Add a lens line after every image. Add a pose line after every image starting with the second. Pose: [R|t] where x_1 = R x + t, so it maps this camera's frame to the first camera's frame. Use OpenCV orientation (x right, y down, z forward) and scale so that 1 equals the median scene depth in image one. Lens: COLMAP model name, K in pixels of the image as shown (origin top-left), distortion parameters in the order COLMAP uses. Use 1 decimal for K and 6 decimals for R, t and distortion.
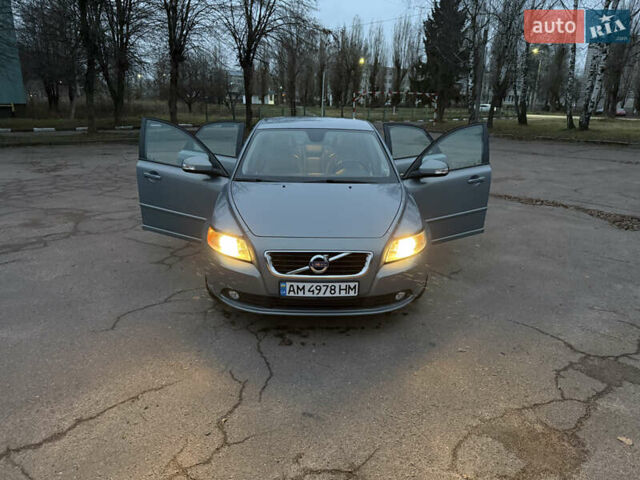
lens RADIAL K [[453.6, 0, 311.3], [0, 453.6, 231.3], [0, 0, 1]] dist [0.035520, -0.046465]
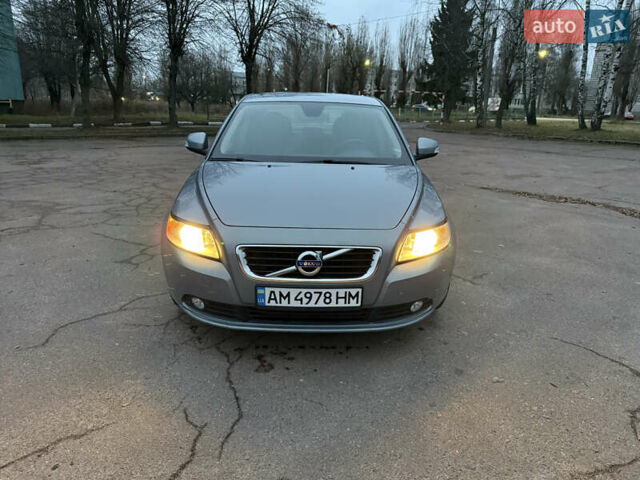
lens RADIAL K [[453.6, 0, 314.7], [0, 453.6, 232.3], [0, 0, 1]] dist [0.035520, -0.046465]
pose [[0.999957, 0.009191, -0.001029, 0.024694], [-0.009195, 0.999952, -0.003480, 0.022330], [0.000997, 0.003490, 0.999993, 0.241063]]
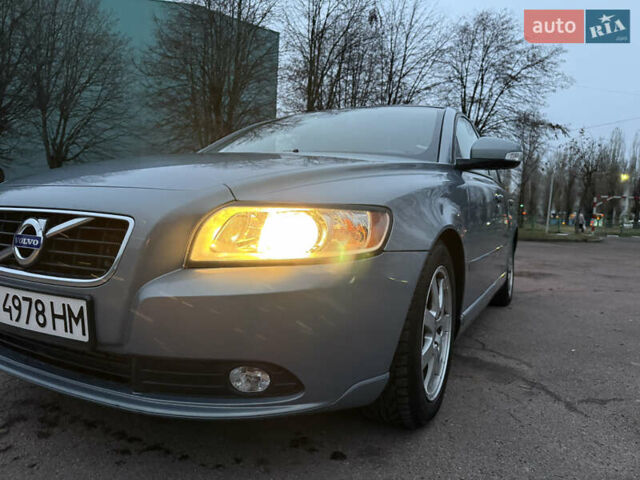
lens RADIAL K [[453.6, 0, 307.8], [0, 453.6, 237.1], [0, 0, 1]] dist [0.035520, -0.046465]
pose [[0.874536, 0.046472, -0.482729, 0.398991], [-0.160861, 0.966842, -0.198346, 0.102044], [0.457505, 0.251113, 0.853013, 0.727579]]
